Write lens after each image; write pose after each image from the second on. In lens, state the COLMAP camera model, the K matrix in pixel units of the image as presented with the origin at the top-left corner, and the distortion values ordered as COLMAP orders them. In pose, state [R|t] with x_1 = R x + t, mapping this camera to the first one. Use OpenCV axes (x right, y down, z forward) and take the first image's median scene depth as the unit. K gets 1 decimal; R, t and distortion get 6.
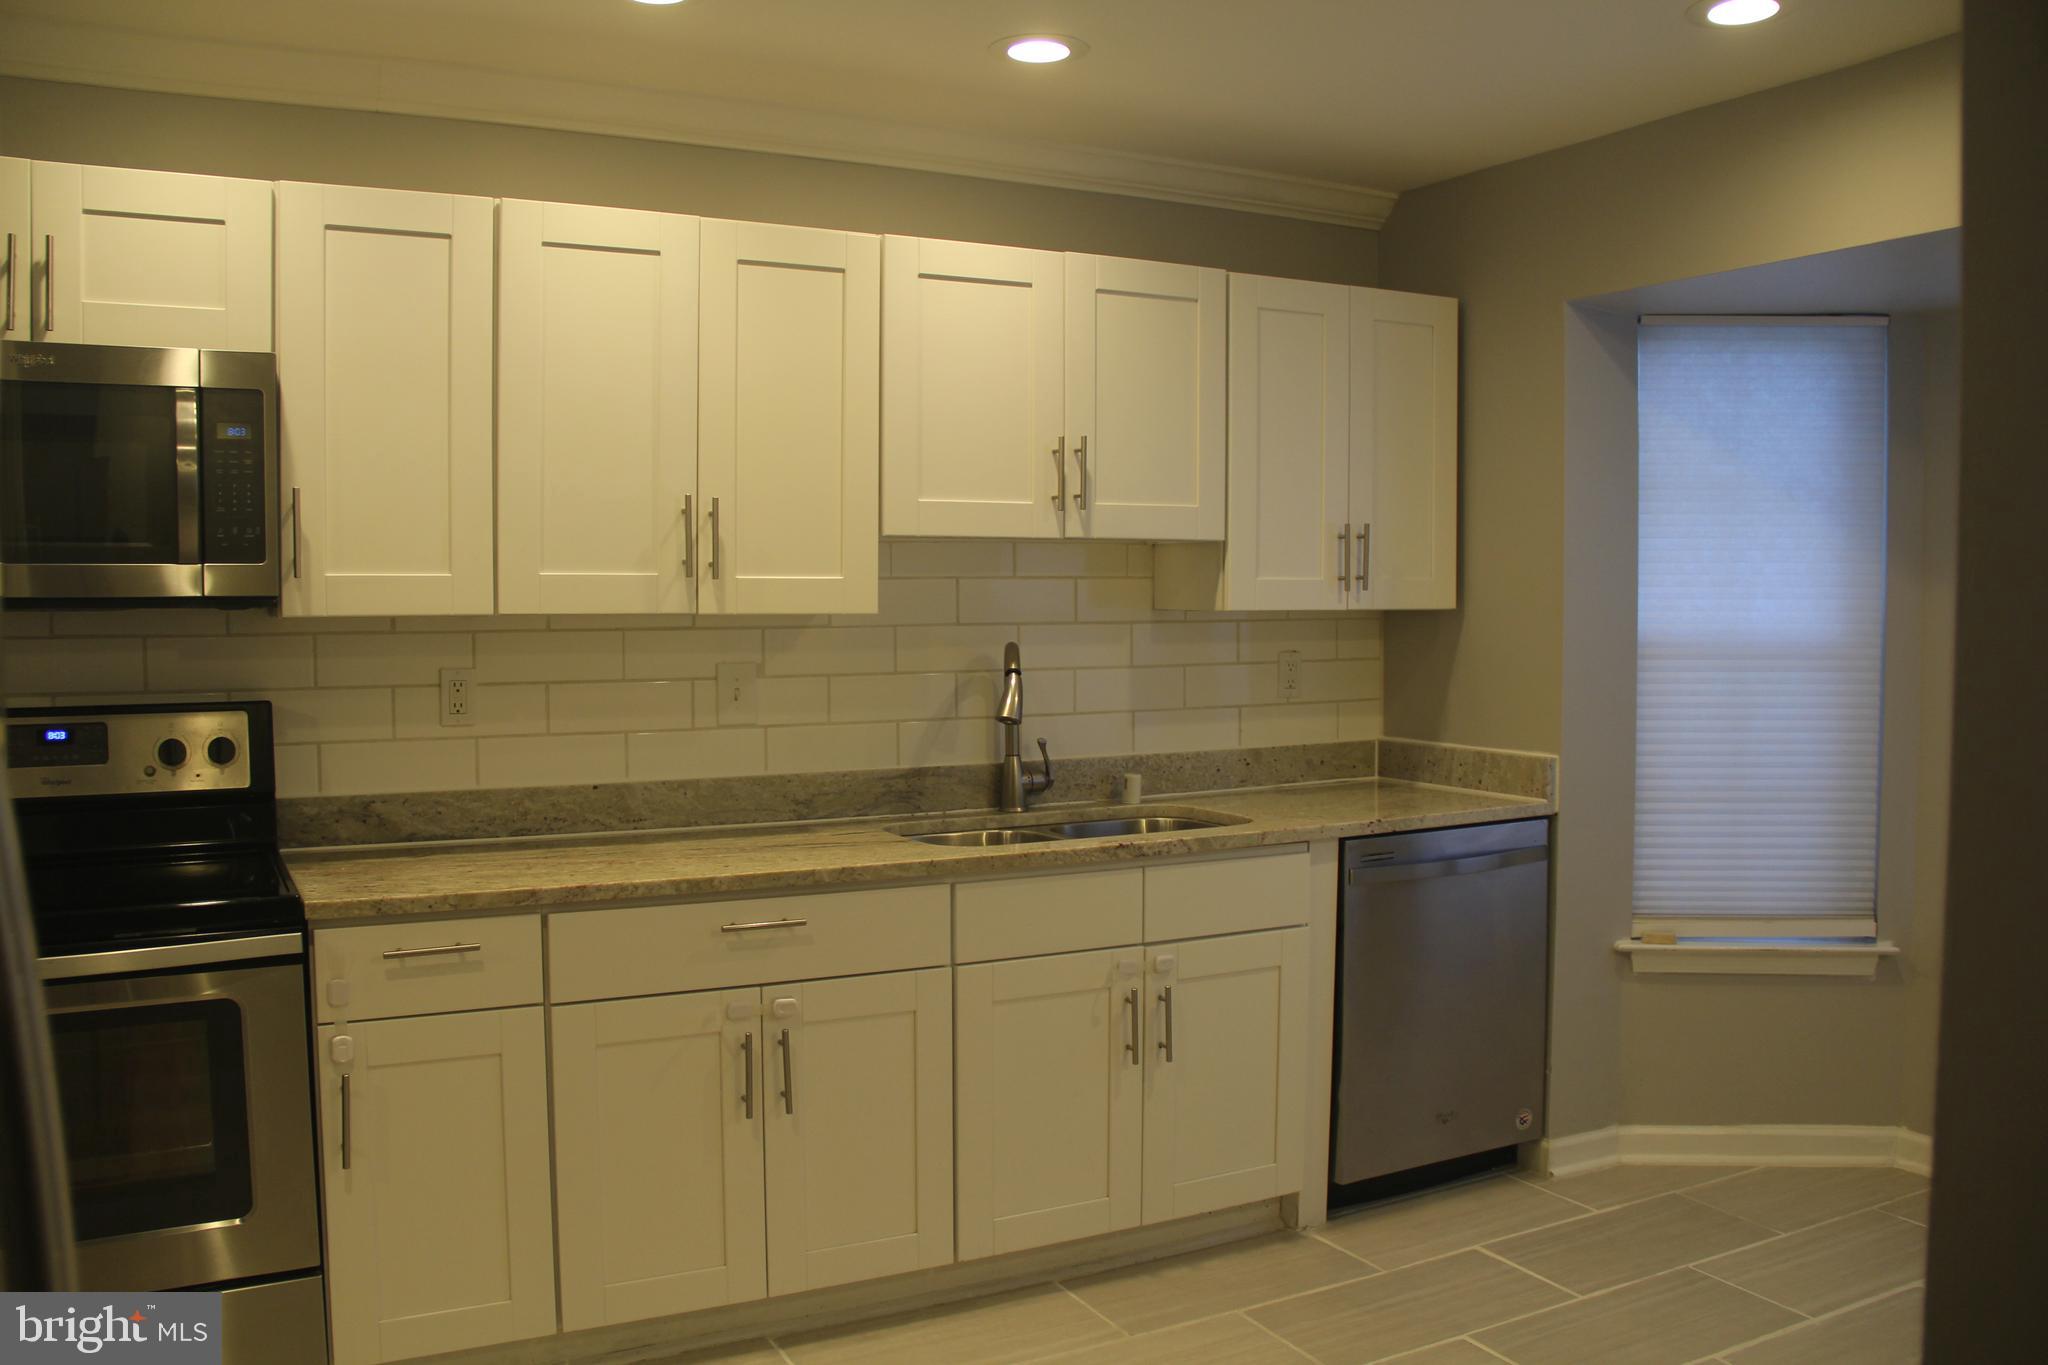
lens RADIAL K [[1682.3, 0, 1012.3], [0, 1682.3, 681.3], [0, 0, 1]] dist [-0.191454, 0.147962]
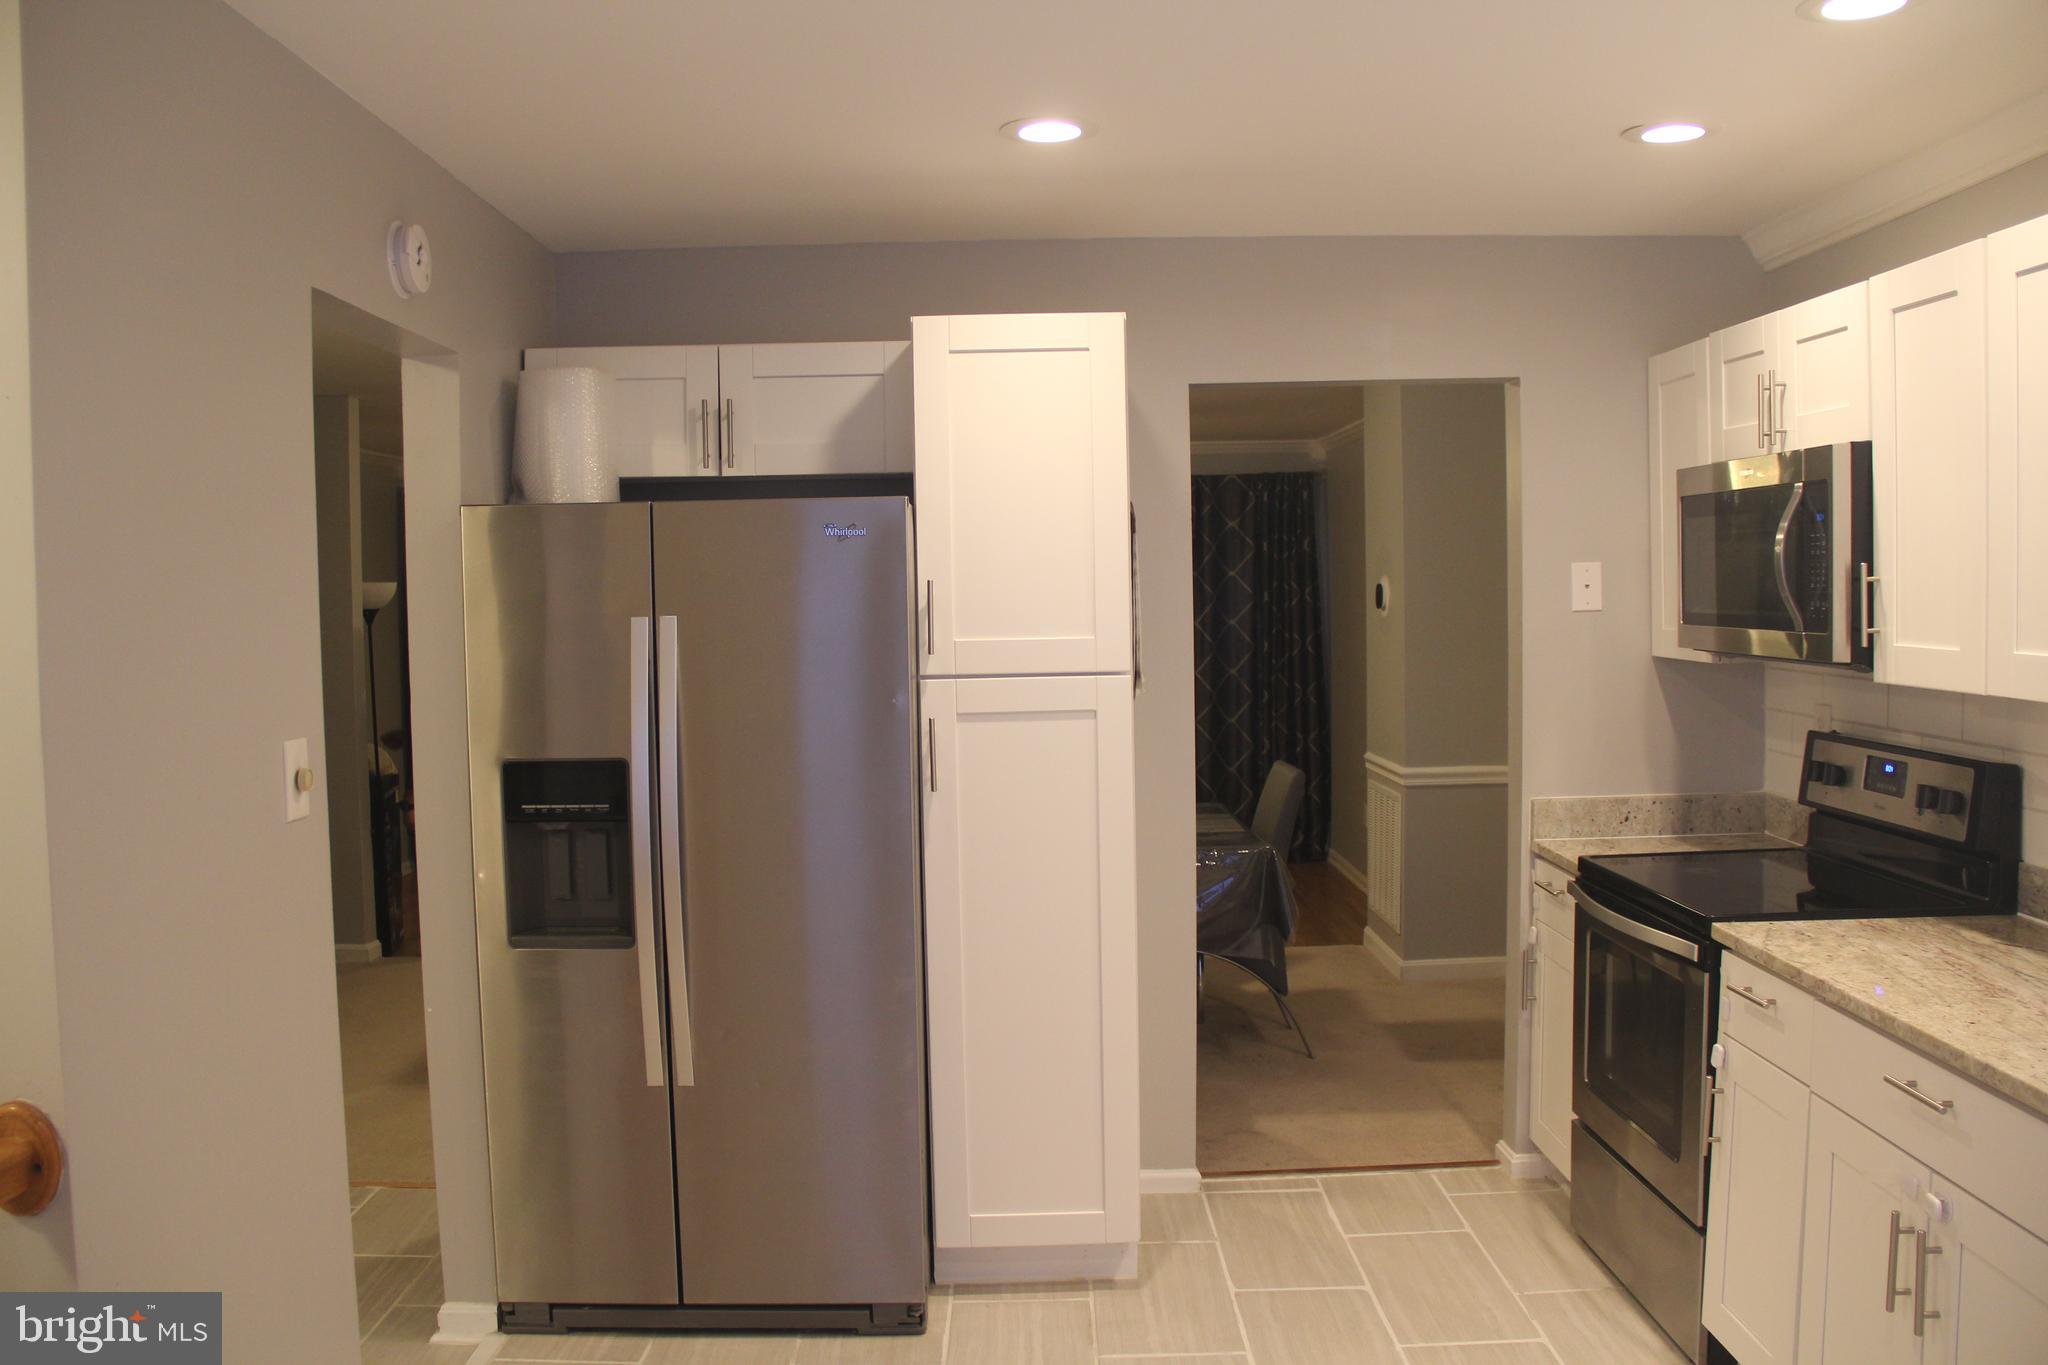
lens RADIAL K [[1682.3, 0, 1012.3], [0, 1682.3, 681.3], [0, 0, 1]] dist [-0.191454, 0.147962]
pose [[-0.463729, 0.060244, -0.883926, 0.636940], [-0.027590, 0.996220, 0.082372, -0.093625], [0.885547, 0.062586, -0.460314, 0.821296]]
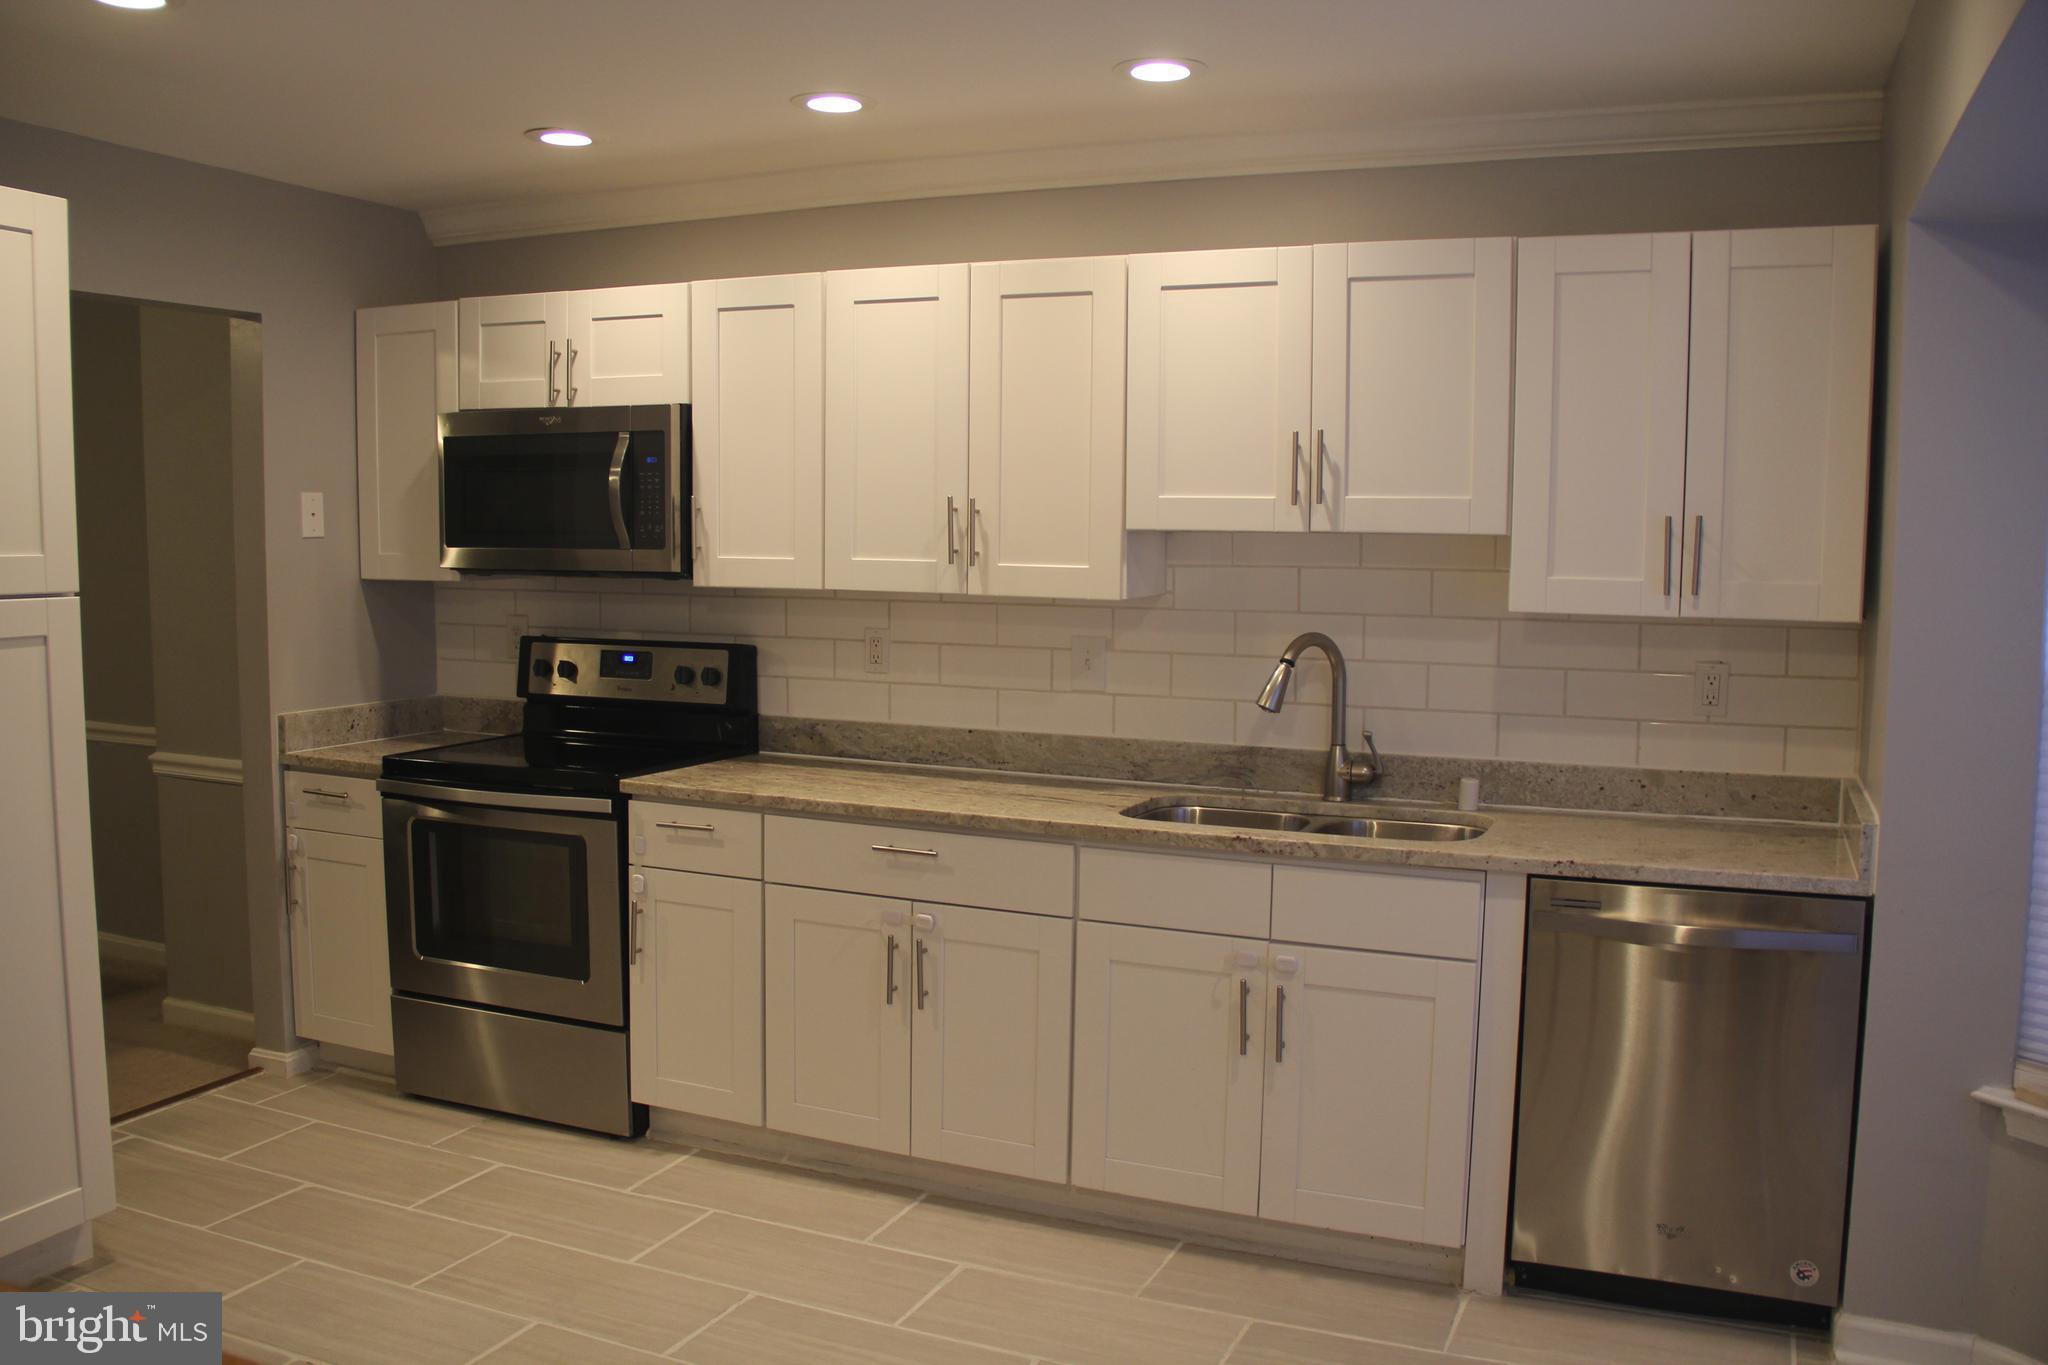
lens RADIAL K [[1682.3, 0, 1012.3], [0, 1682.3, 681.3], [0, 0, 1]] dist [-0.191454, 0.147962]
pose [[0.624453, 0.077547, -0.777203, 0.731739], [-0.052754, 0.996974, 0.057089, -0.045683], [0.779279, 0.005351, 0.626655, 0.246812]]
